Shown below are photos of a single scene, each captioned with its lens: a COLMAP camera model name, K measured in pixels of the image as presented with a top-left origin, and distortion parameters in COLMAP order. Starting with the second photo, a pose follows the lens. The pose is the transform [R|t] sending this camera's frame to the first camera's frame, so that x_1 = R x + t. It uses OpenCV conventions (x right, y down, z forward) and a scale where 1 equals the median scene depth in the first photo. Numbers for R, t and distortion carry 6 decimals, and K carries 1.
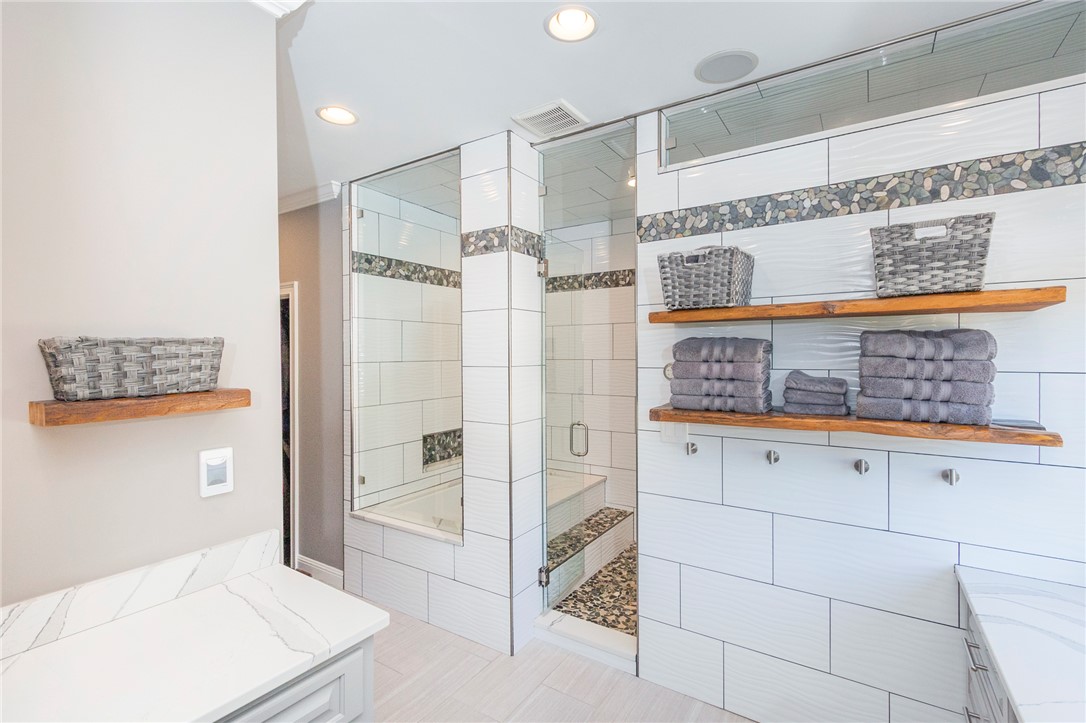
lens RADIAL K [[498.9, 0, 542.5], [0, 498.9, 359.0], [0, 0, 1]] dist [0.000730, 0.000178]
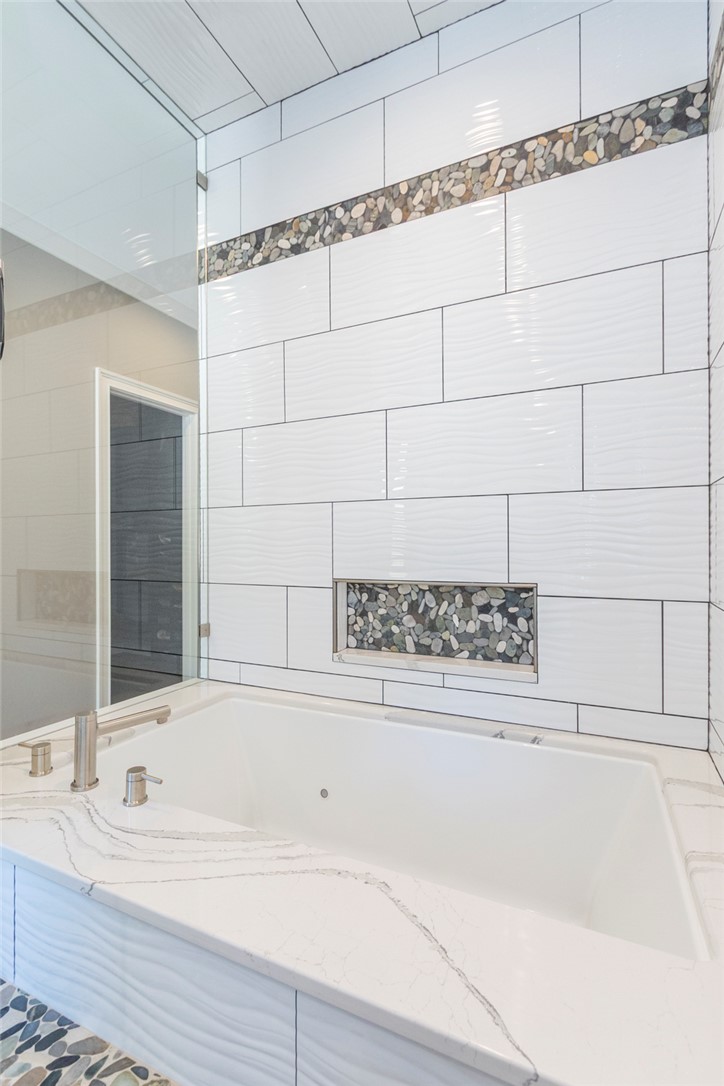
lens RADIAL K [[498.9, 0, 363.6], [0, 498.9, 541.4], [0, 0, 1]] dist [0.000730, 0.000178]
pose [[0.136867, 0.000515, -0.990589, 0.213554], [-0.004713, 0.999989, -0.000131, 0.117629], [0.990578, 0.004687, 0.136868, 0.957781]]
